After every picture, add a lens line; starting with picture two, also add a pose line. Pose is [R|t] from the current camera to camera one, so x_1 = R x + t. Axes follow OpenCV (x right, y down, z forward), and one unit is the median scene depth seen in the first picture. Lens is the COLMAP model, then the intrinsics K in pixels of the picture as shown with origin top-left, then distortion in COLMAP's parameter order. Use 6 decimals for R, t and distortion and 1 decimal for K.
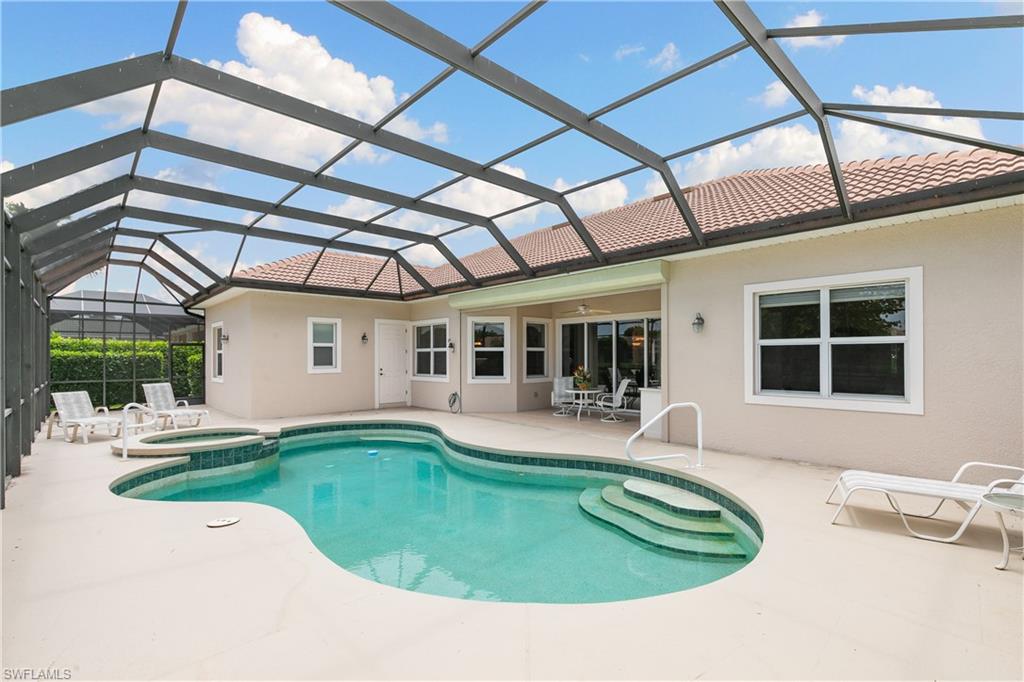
lens RADIAL K [[455.5, 0, 513.8], [0, 455.5, 343.9], [0, 0, 1]] dist [0.008278, -0.000646]
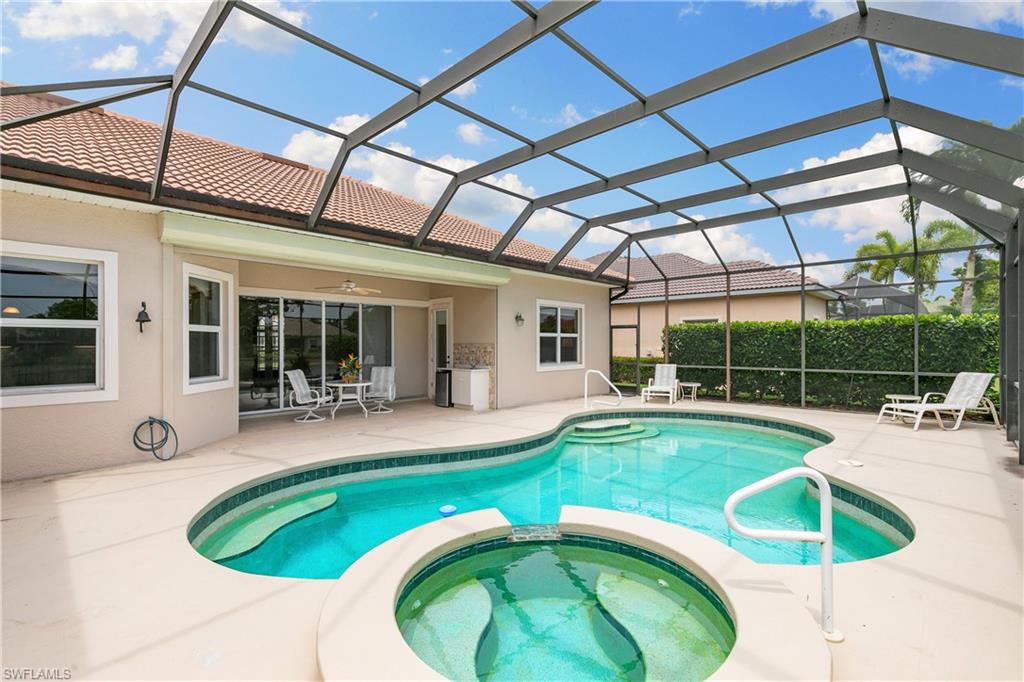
lens RADIAL K [[455.5, 0, 513.8], [0, 455.5, 343.9], [0, 0, 1]] dist [0.008278, -0.000646]
pose [[-0.054990, -0.000173, 0.998487, -1.061701], [-0.029754, 0.999556, -0.001466, 0.034227], [-0.998043, -0.029790, -0.054971, 1.127348]]
